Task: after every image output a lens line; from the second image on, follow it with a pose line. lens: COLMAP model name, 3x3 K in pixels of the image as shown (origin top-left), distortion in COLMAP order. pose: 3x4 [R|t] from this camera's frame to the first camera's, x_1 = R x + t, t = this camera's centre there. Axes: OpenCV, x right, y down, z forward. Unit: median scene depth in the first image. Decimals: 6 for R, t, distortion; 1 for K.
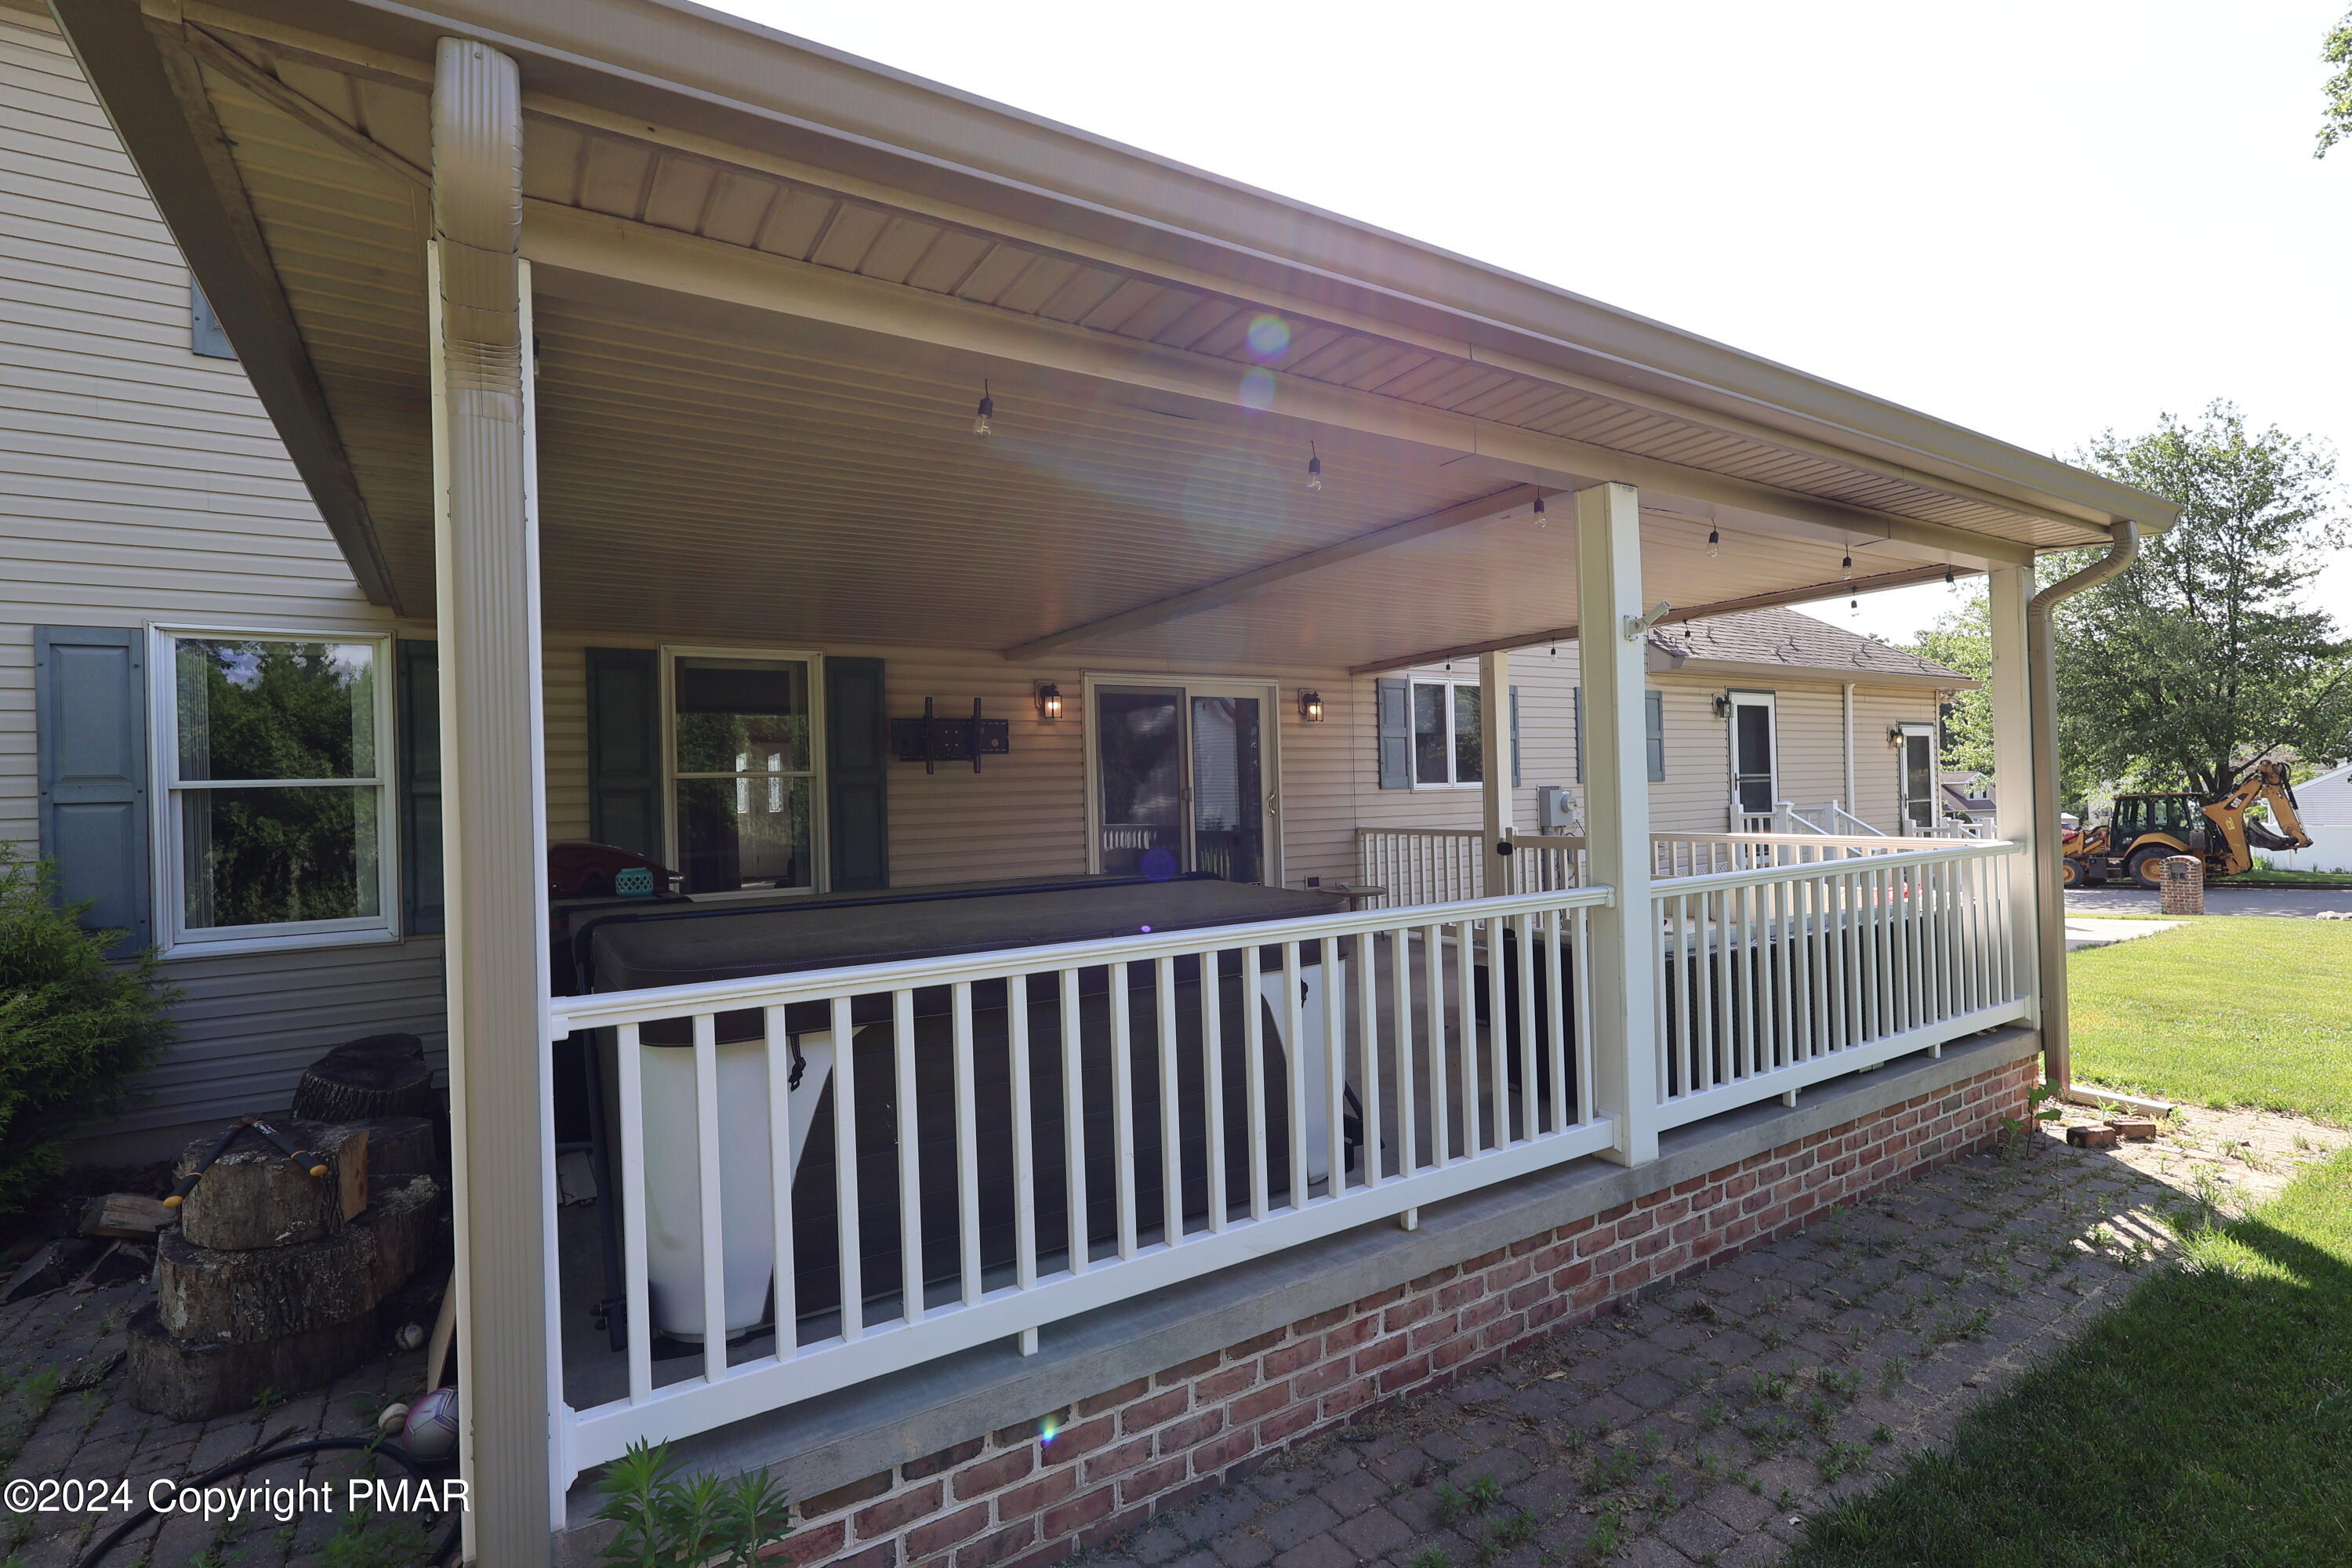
lens RADIAL K [[1085.4, 0, 1181.7], [0, 1085.4, 792.1], [0, 0, 1]] dist [0.000119, 0.000010]
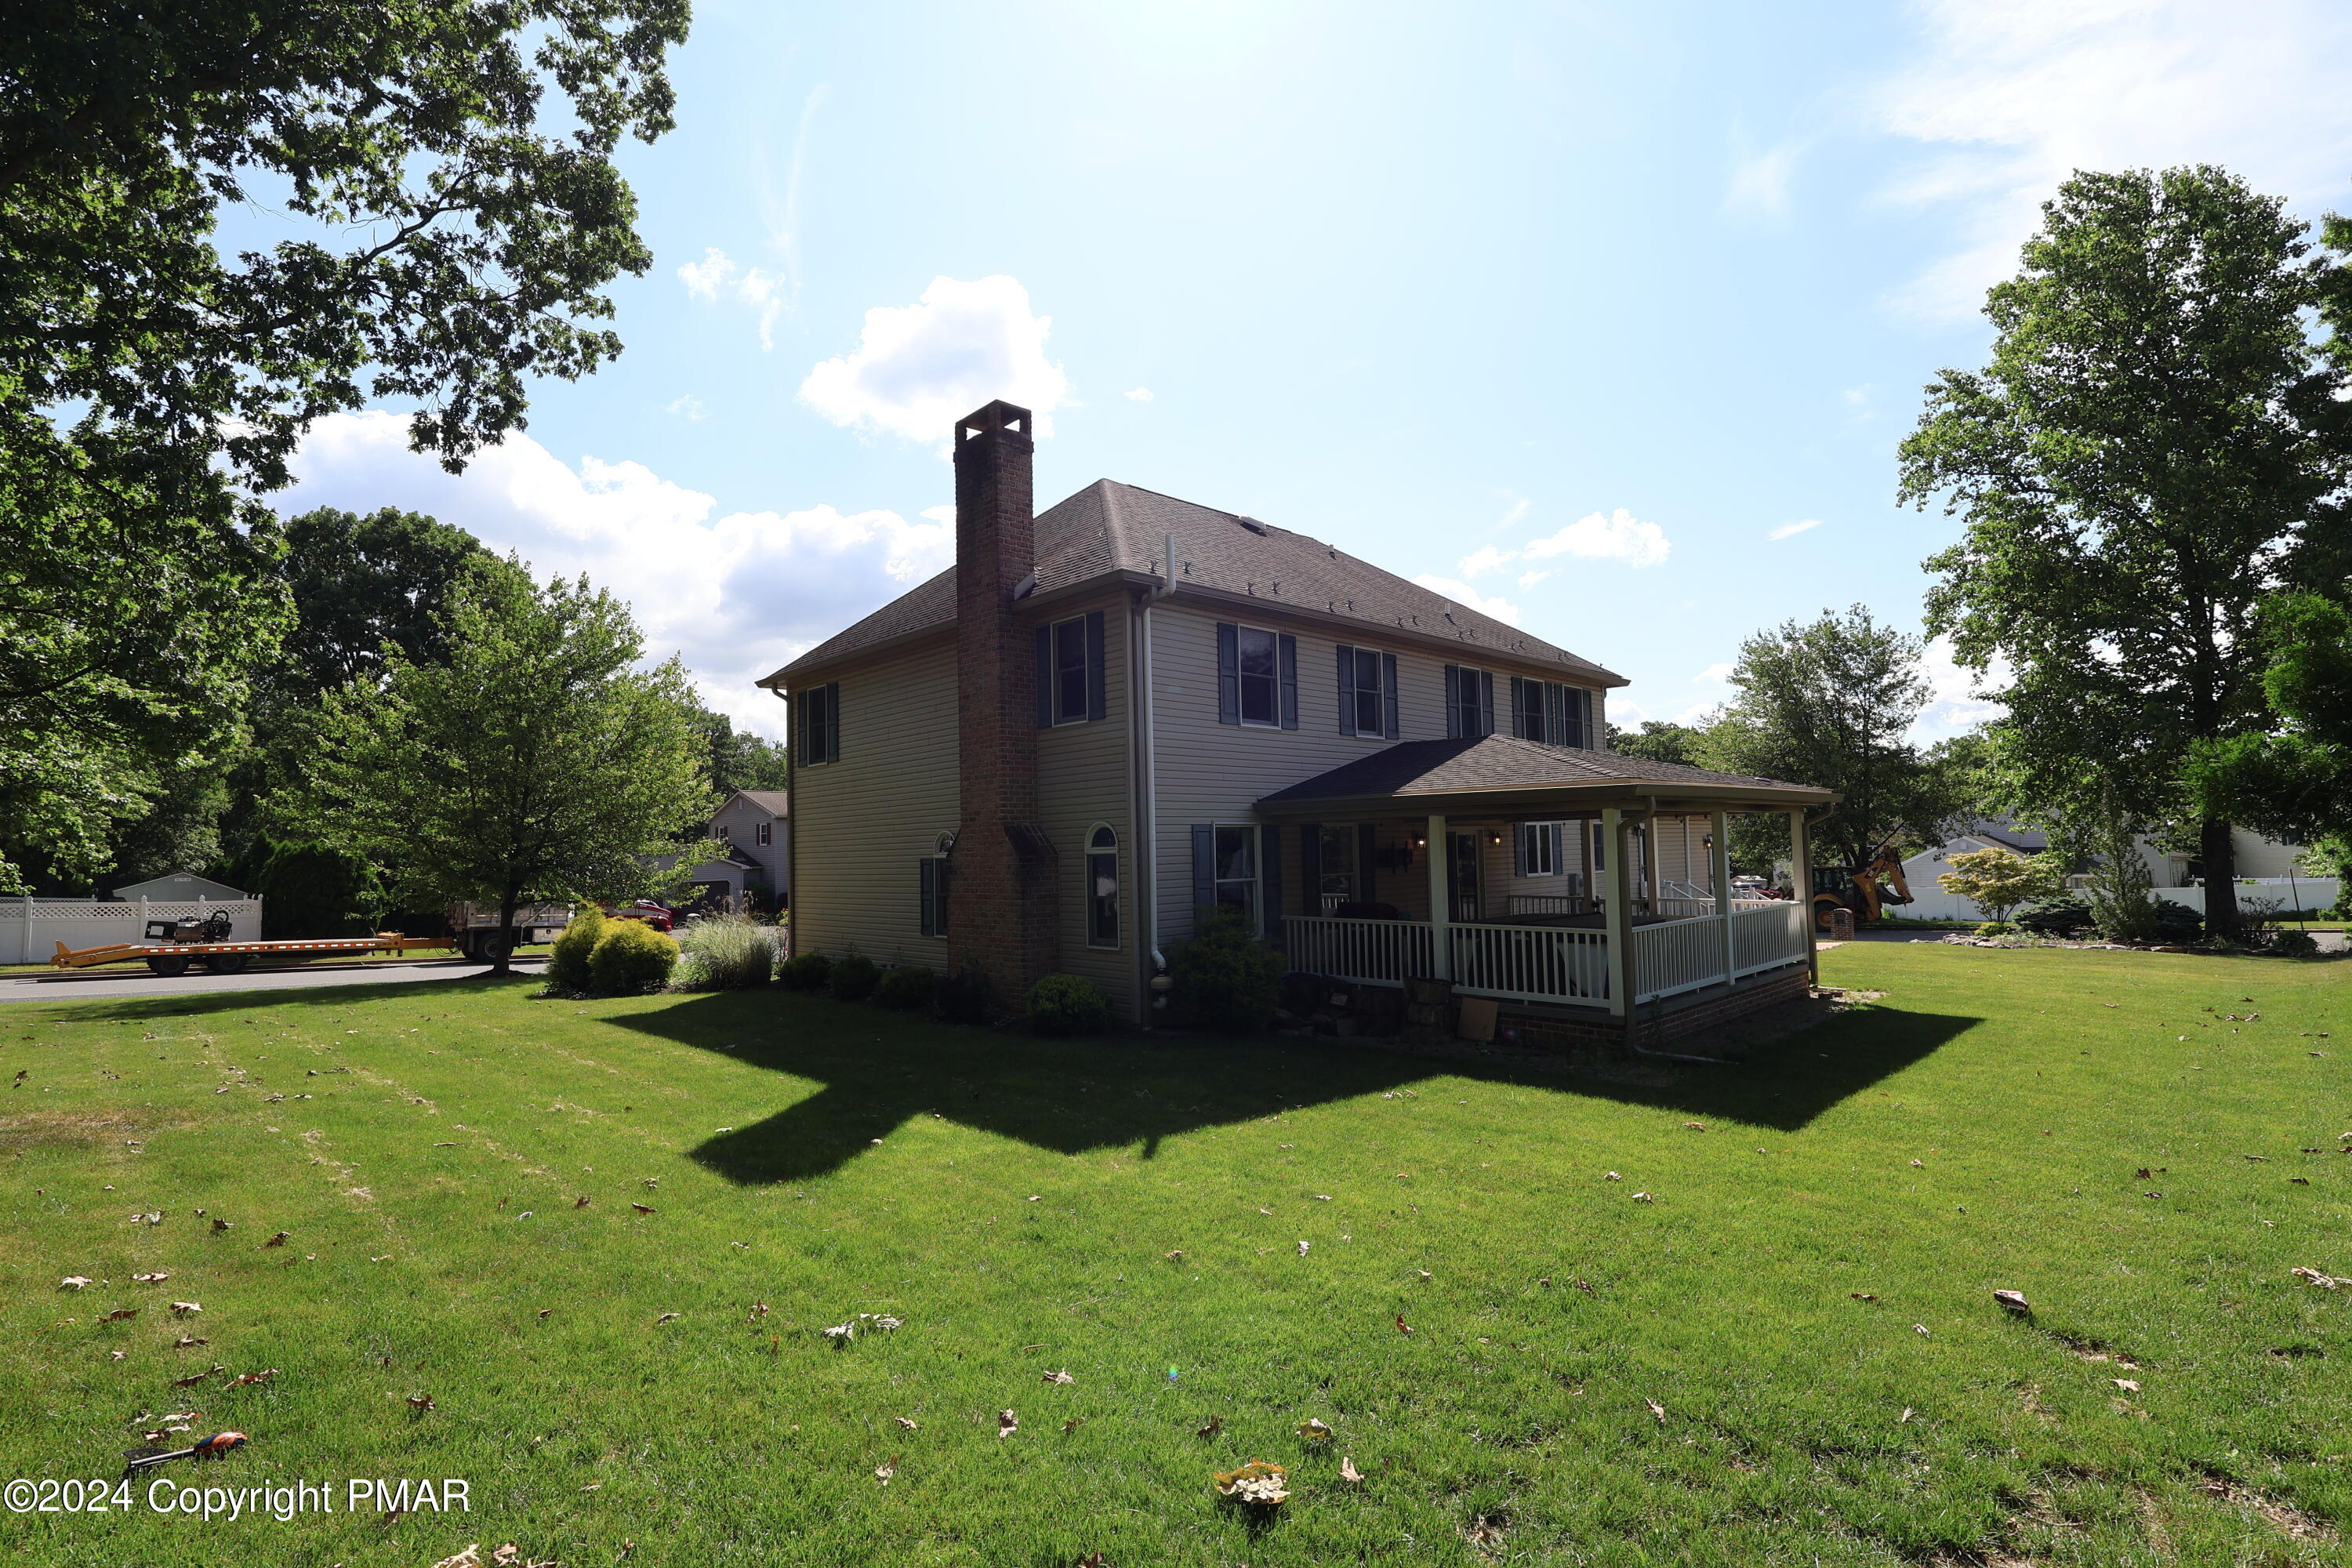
lens RADIAL K [[1085.4, 0, 1168.6], [0, 1085.4, 793.7], [0, 0, 1]] dist [0.000119, 0.000010]
pose [[0.981168, 0.018745, 0.192242, -0.266841], [-0.009222, 0.998691, -0.050314, -0.015068], [-0.192934, 0.047594, 0.980057, -0.283330]]
